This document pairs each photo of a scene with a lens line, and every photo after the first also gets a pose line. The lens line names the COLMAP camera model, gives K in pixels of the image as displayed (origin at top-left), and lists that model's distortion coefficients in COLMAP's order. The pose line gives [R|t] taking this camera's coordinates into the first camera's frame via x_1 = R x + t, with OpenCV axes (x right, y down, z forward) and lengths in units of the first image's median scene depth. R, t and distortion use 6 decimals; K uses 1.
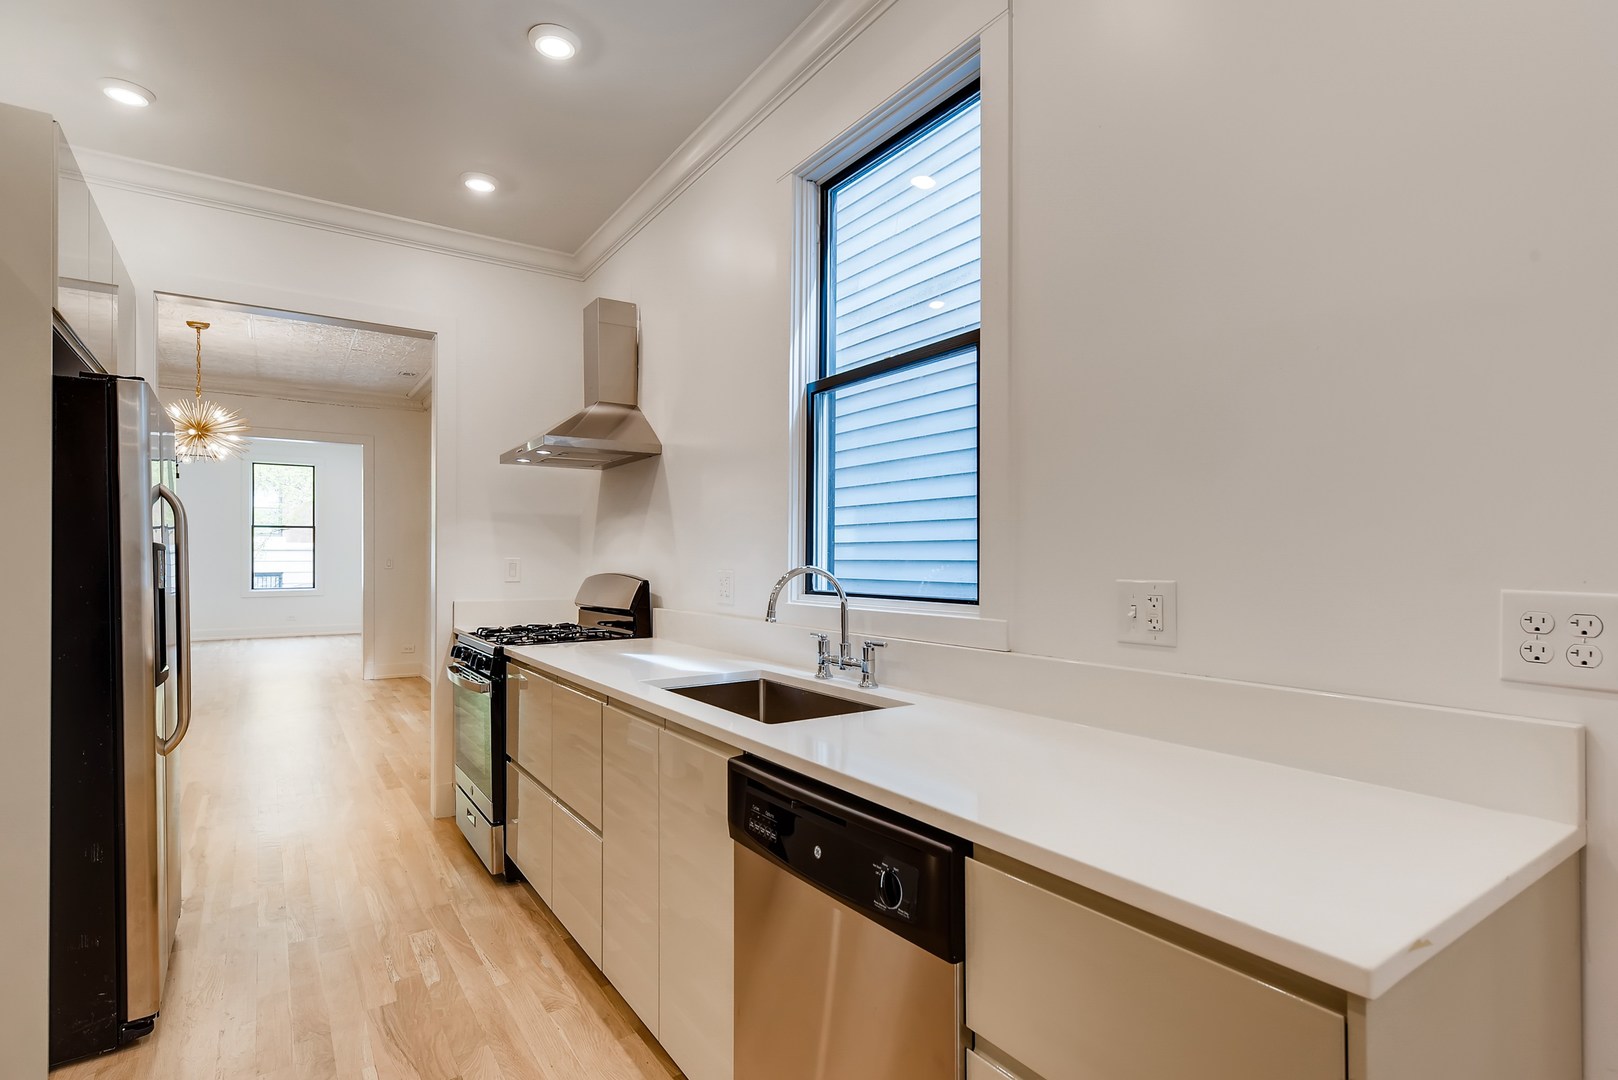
lens RADIAL K [[794.4, 0, 821.2], [0, 794.4, 555.8], [0, 0, 1]] dist [0.011676, -0.000014]
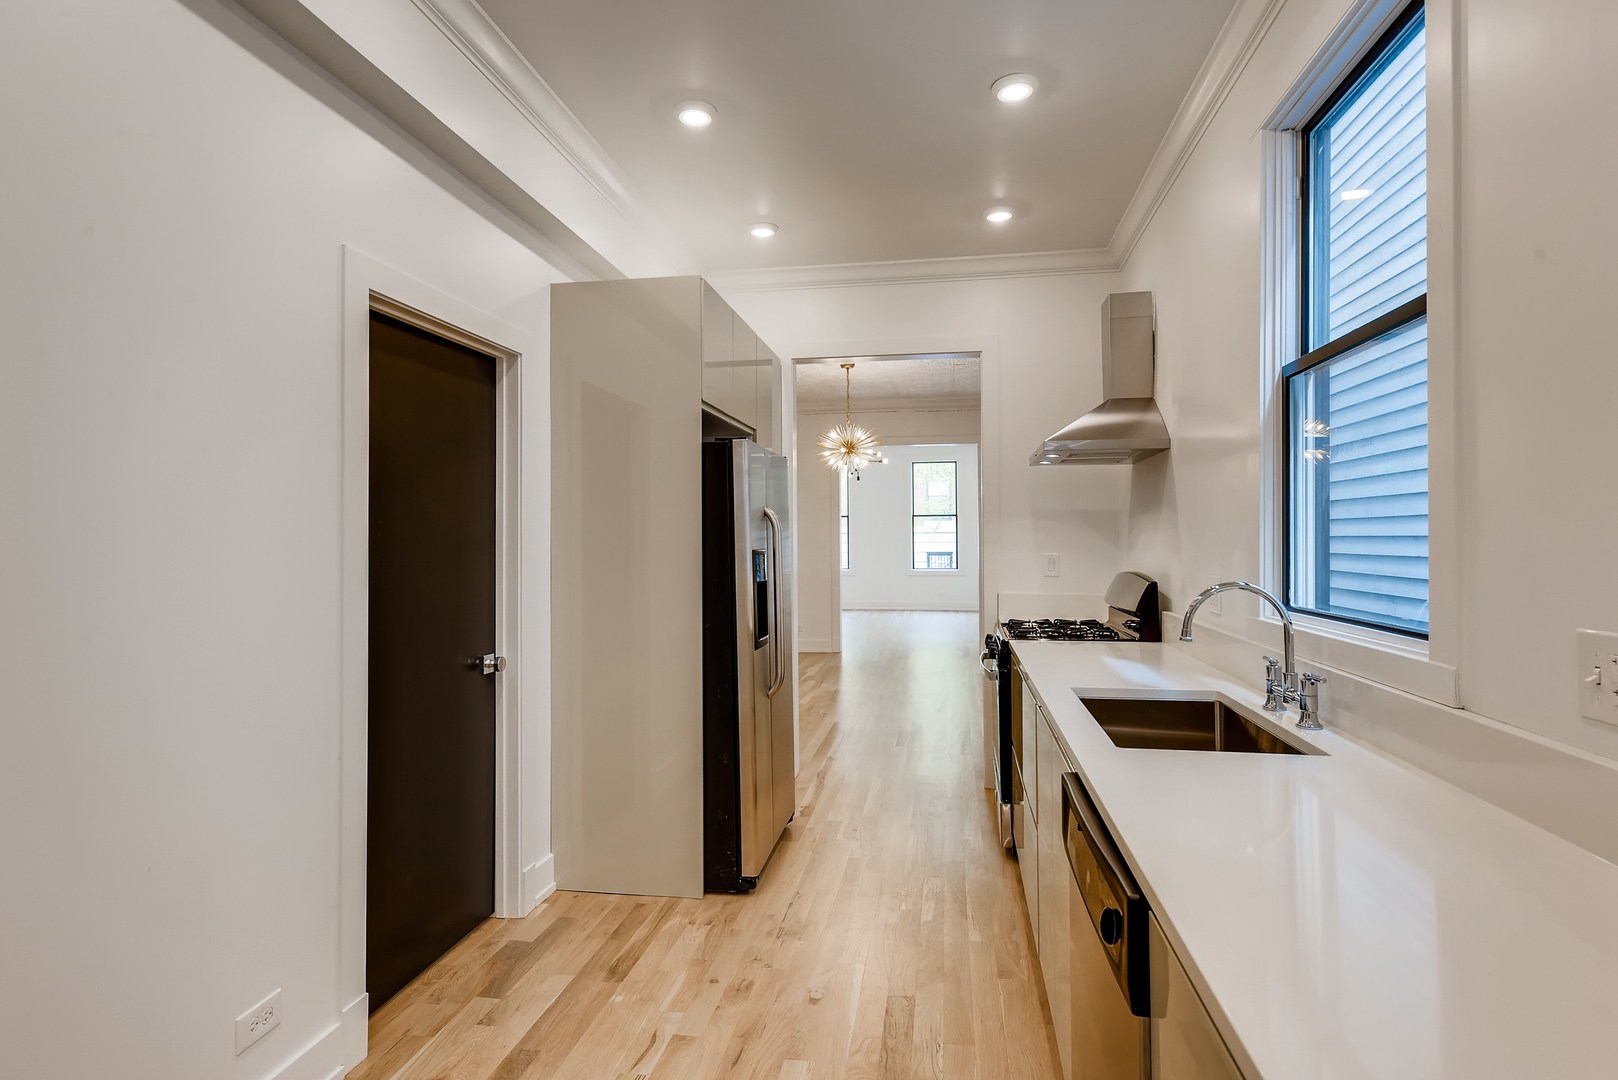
lens RADIAL K [[842.2, 0, 815.8], [0, 842.2, 532.1], [0, 0, 1]] dist [0.000610, 0.000513]
pose [[0.717011, -0.005684, -0.697038, 0.247999], [0.003979, 0.999984, -0.004062, -0.033328], [0.697050, 0.000139, 0.717022, -0.007670]]
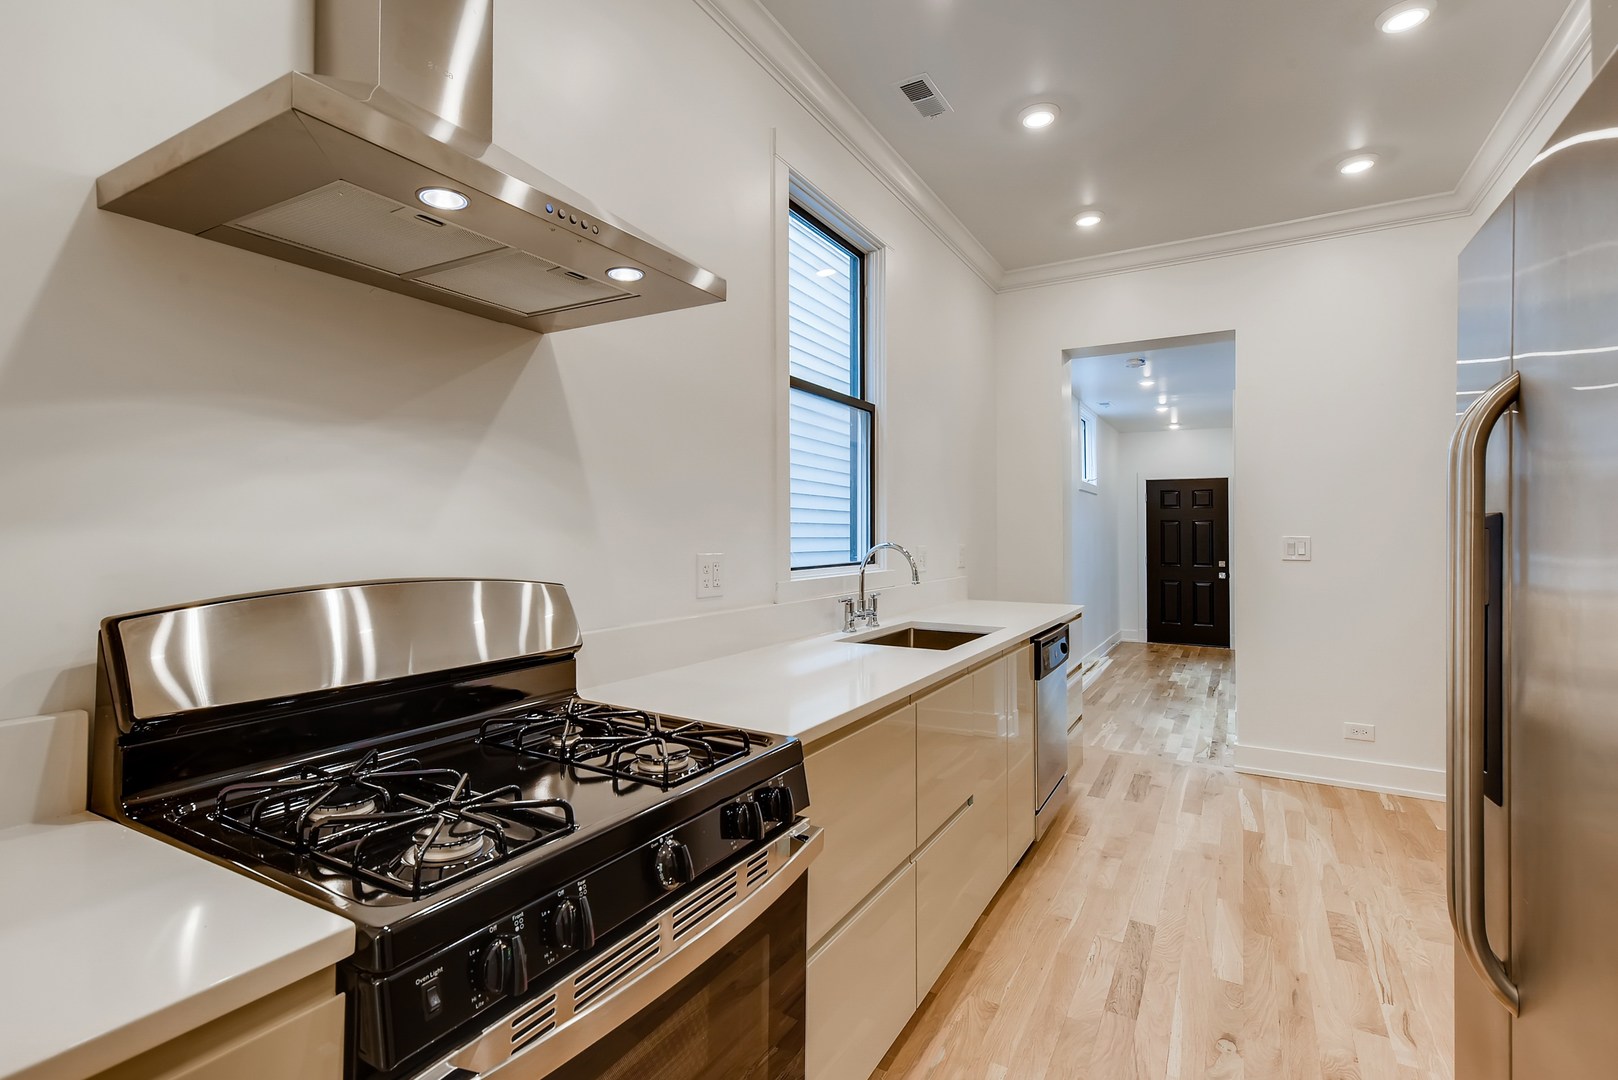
lens RADIAL K [[765.8, 0, 808.4], [0, 765.8, 523.5], [0, 0, 1]] dist [0.006212, -0.000648]
pose [[-0.427248, 0.006921, 0.904108, -0.936158], [-0.001498, 0.999964, -0.008363, -0.008484], [-0.904133, -0.004927, -0.427222, 1.379745]]
